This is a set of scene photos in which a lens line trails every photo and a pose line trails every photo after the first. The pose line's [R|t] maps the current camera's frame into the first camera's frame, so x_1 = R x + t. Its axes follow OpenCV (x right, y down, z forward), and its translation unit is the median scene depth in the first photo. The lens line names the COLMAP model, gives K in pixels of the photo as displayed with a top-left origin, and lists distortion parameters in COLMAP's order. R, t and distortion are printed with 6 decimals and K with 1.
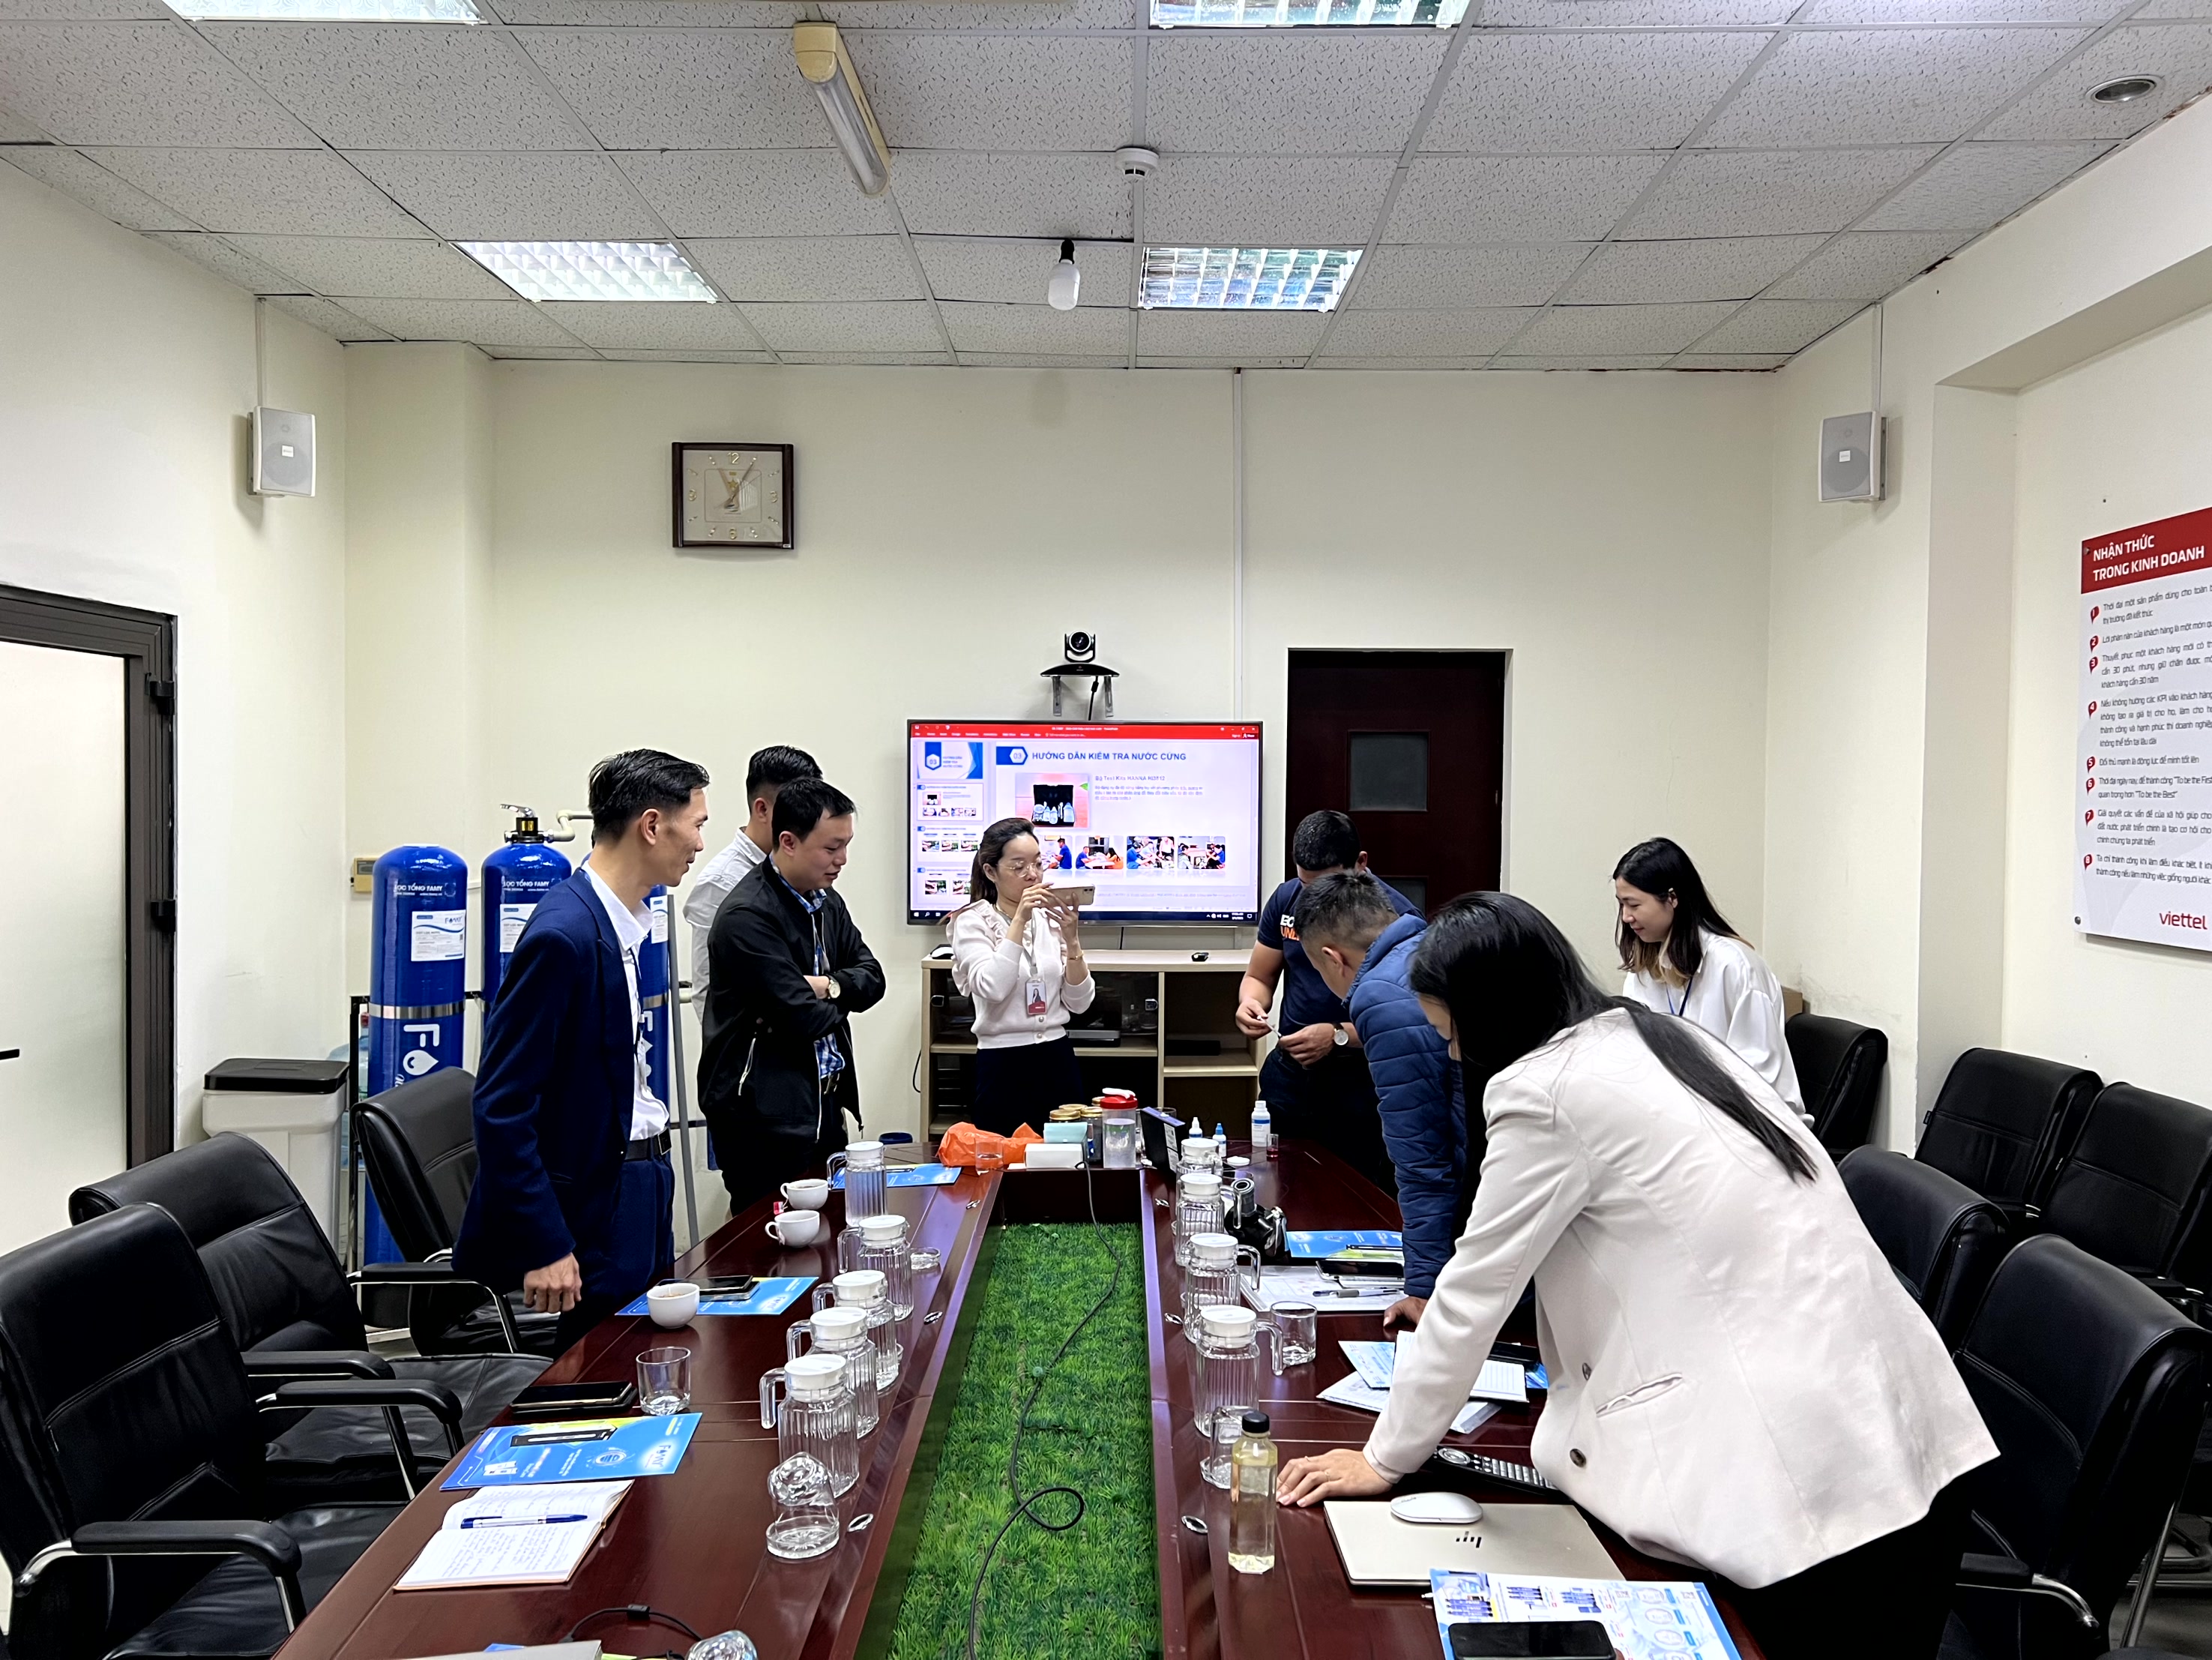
lens RADIAL K [[1659.0, 0, 1112.5], [0, 1659.0, 844.0], [0, 0, 1]] dist [0.052054, -0.067116]
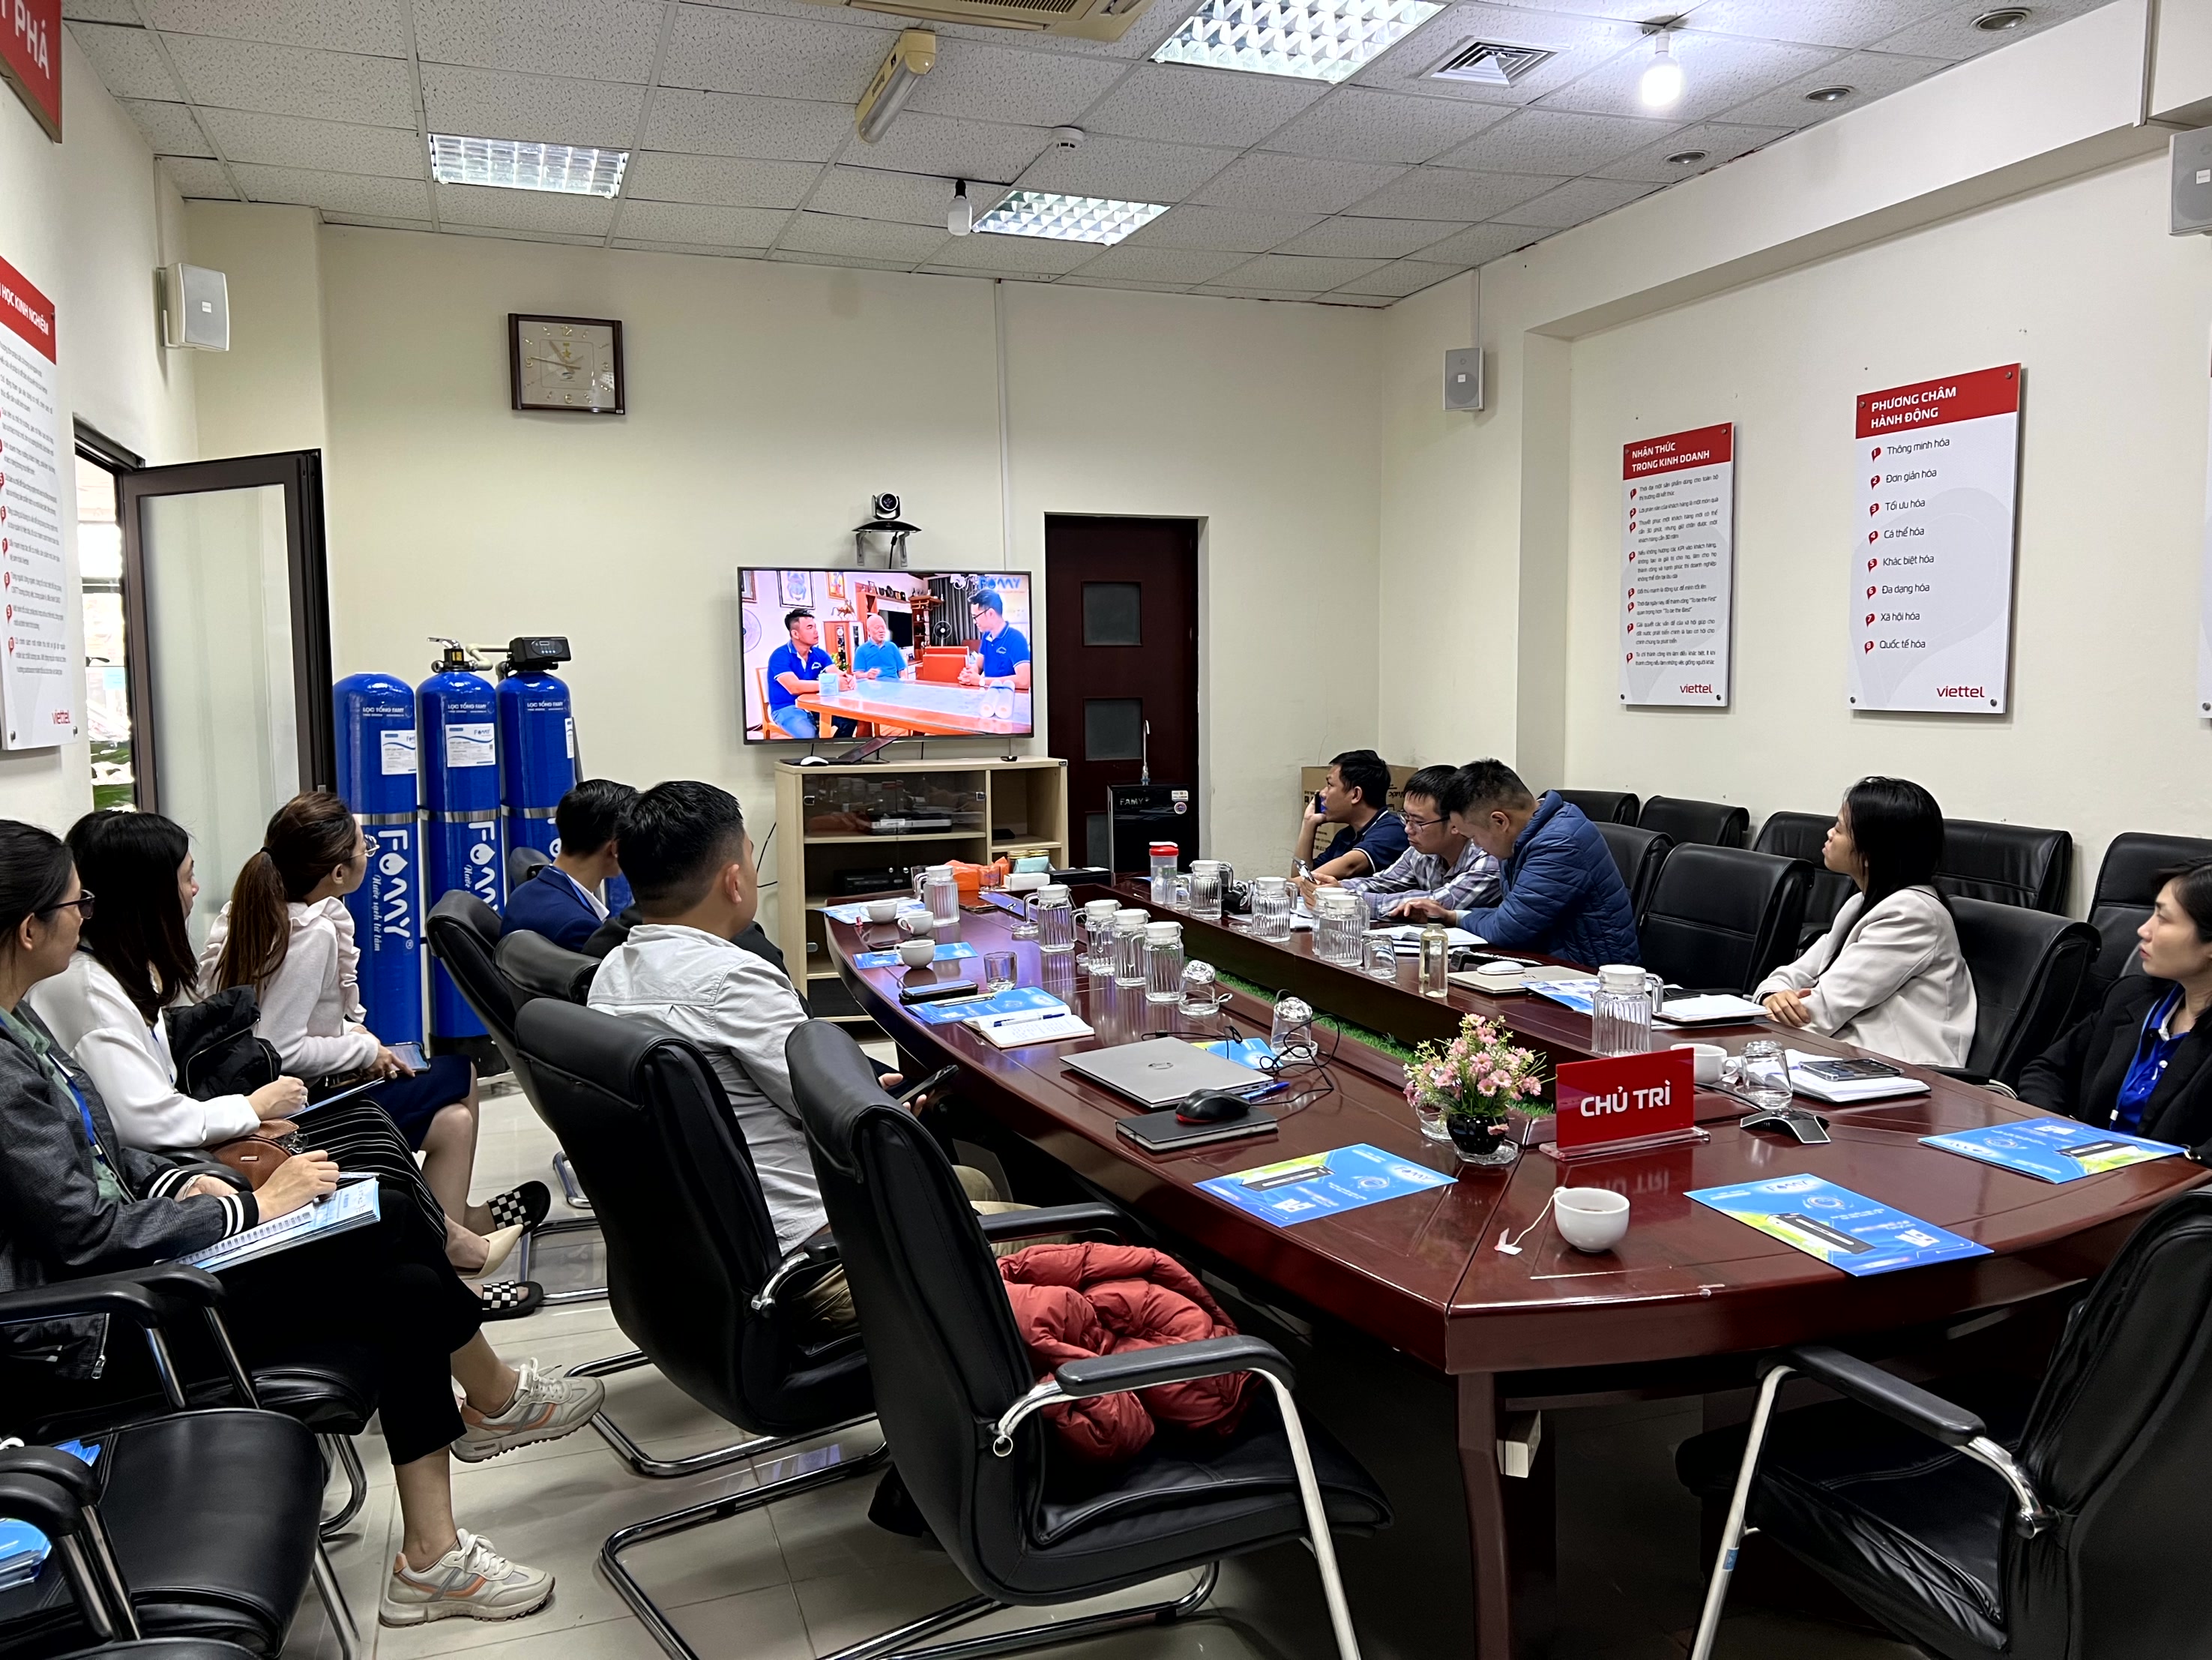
lens RADIAL K [[1665.3, 0, 1126.6], [0, 1665.3, 826.9], [0, 0, 1]] dist [0.055856, -0.067454]
pose [[0.933085, -0.050855, 0.356043, -0.407403], [0.030111, 0.997523, 0.063568, 0.054831], [-0.358394, -0.048593, 0.932305, -0.273246]]
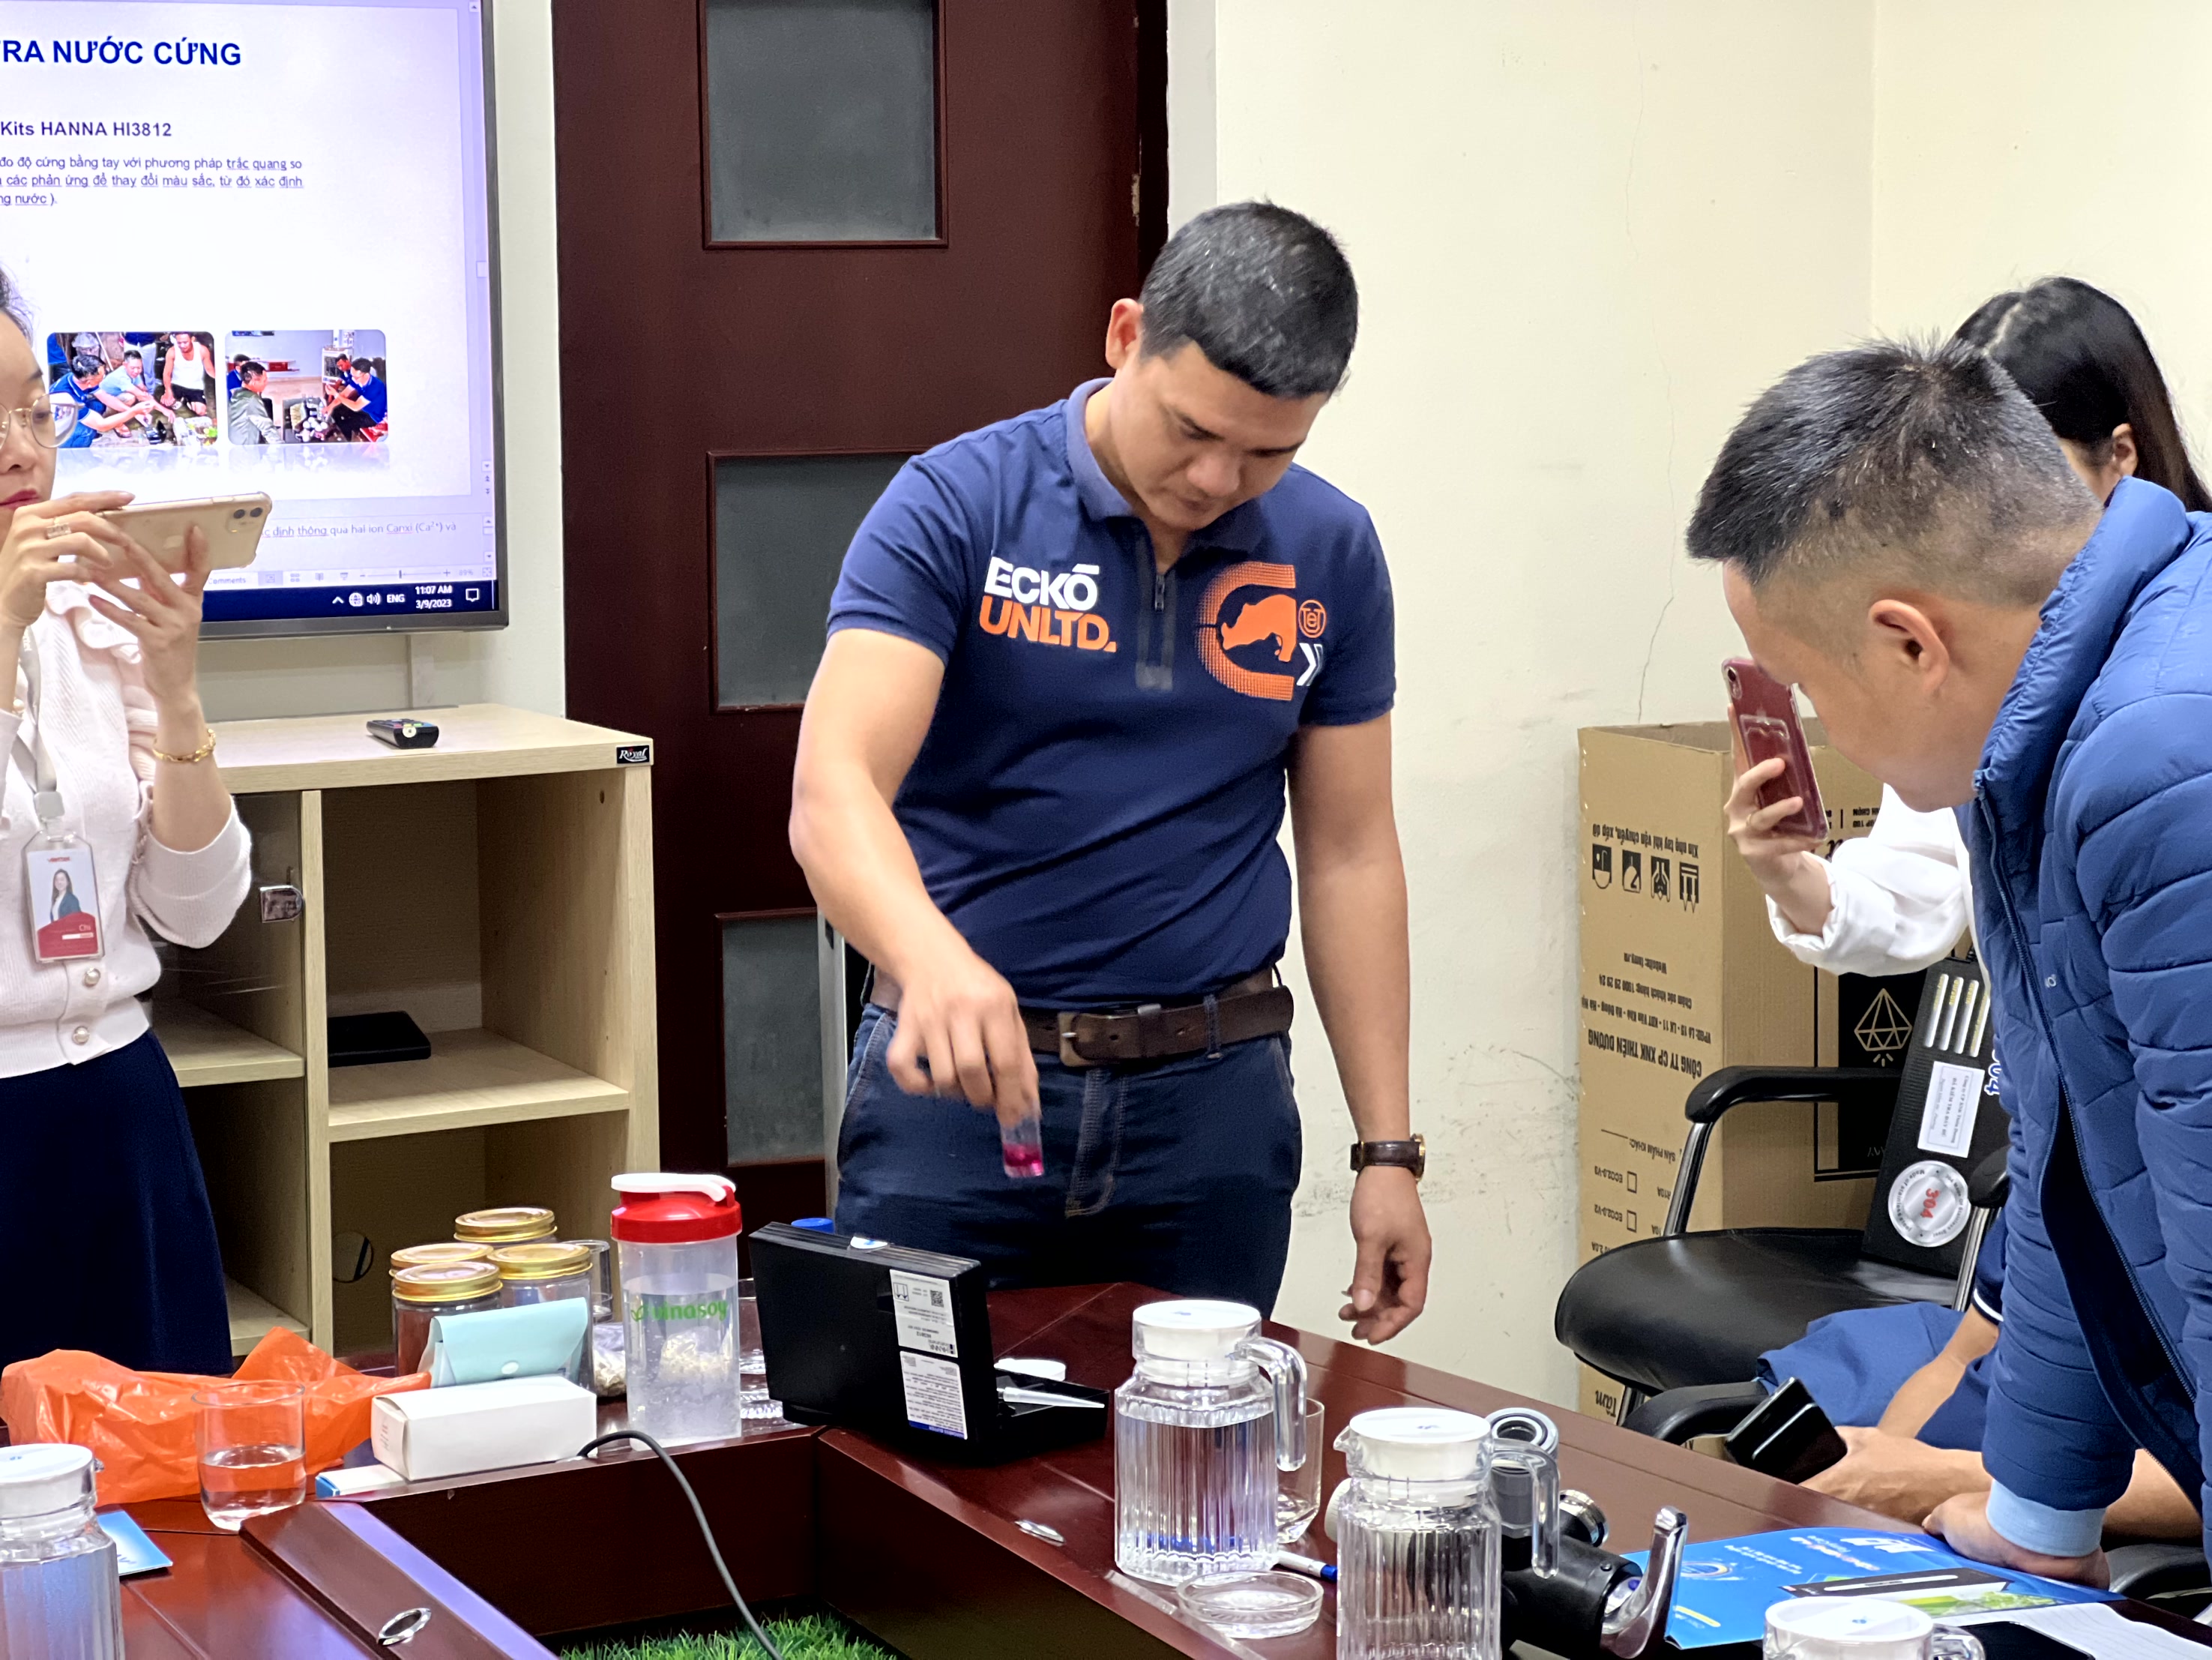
lens RADIAL K [[4950.1, 0, 1106.0], [0, 4950.1, 830.0], [0, 0, 1]] dist [0.113091, 0.218938]
pose [[0.905969, -0.064221, 0.418444, -0.263881], [0.030246, 0.995720, 0.087333, 0.015411], [-0.422261, -0.066465, 0.904034, 0.186664]]
